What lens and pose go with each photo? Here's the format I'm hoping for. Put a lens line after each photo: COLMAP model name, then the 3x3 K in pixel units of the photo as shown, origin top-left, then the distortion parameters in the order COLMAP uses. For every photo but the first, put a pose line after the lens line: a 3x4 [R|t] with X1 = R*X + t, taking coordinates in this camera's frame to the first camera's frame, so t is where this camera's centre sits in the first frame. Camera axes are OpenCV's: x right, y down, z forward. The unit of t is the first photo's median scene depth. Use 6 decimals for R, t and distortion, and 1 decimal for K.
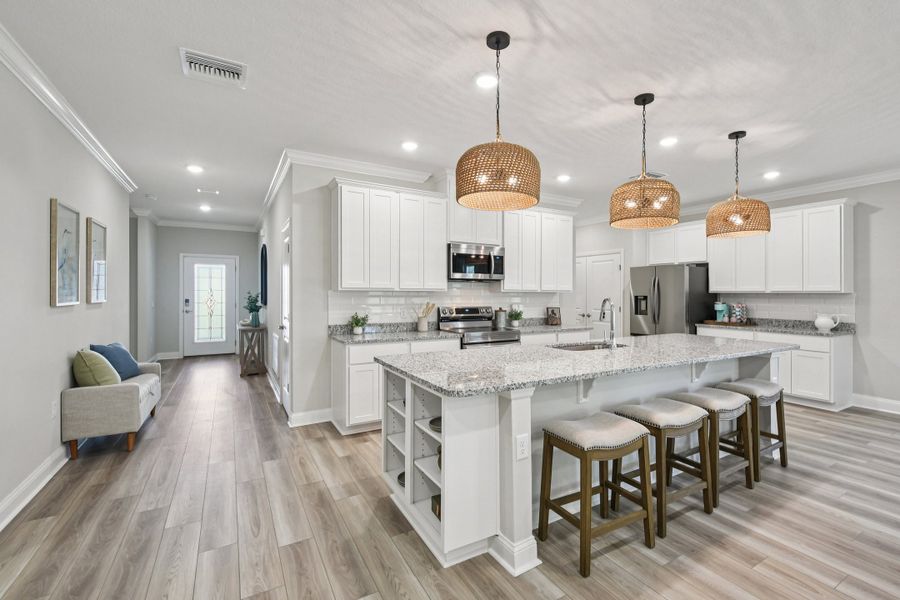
lens RADIAL K [[401.7, 0, 452.1], [0, 401.7, 295.9], [0, 0, 1]] dist [0.001016, 0.000212]
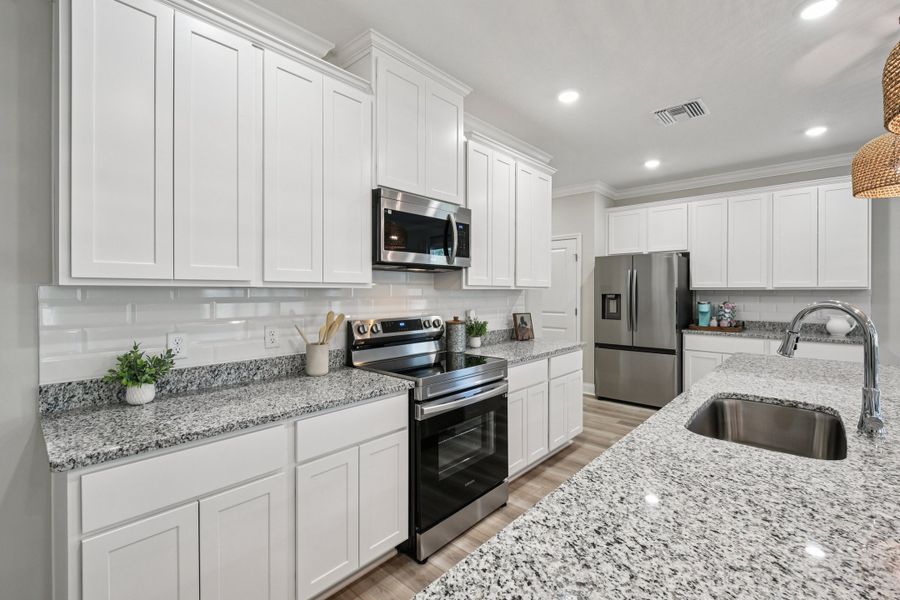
lens RADIAL K [[401.7, 0, 459.1], [0, 401.7, 288.5], [0, 0, 1]] dist [0.001016, 0.000212]
pose [[0.943404, -0.001070, 0.331643, -0.069272], [0.004819, 0.999933, -0.010483, -0.005342], [-0.331610, 0.011488, 0.943347, 0.481465]]
